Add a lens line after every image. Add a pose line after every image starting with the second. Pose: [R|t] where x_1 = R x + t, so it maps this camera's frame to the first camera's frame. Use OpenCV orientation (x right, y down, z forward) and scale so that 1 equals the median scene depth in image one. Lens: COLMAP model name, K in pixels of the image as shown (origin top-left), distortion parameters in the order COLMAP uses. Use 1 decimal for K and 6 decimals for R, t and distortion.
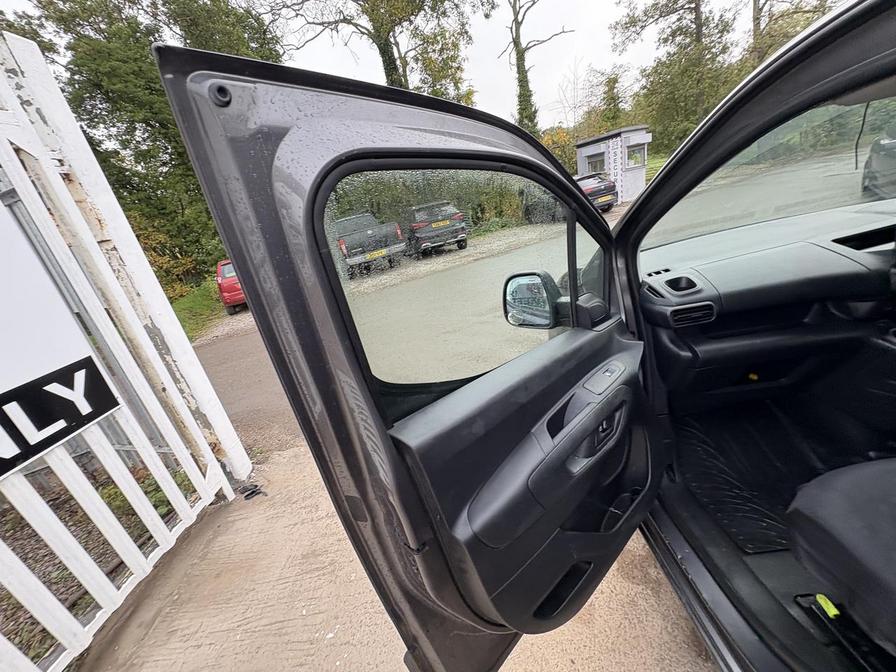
lens RADIAL K [[354.2, 0, 434.3], [0, 354.2, 332.6], [0, 0, 1]] dist [0.000136, -0.000597]
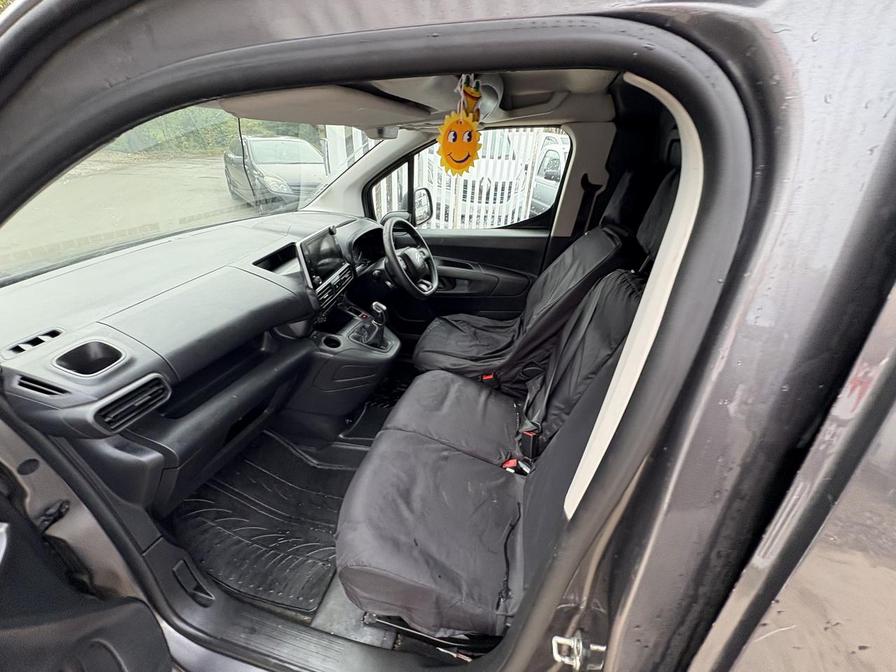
lens RADIAL K [[354.2, 0, 447.8], [0, 354.2, 334.7], [0, 0, 1]] dist [0.000136, -0.000597]
pose [[0.199218, -0.268841, 0.942357, 0.275684], [0.240783, 0.945581, 0.218859, -0.158741], [-0.949913, 0.183303, 0.253110, 0.291009]]
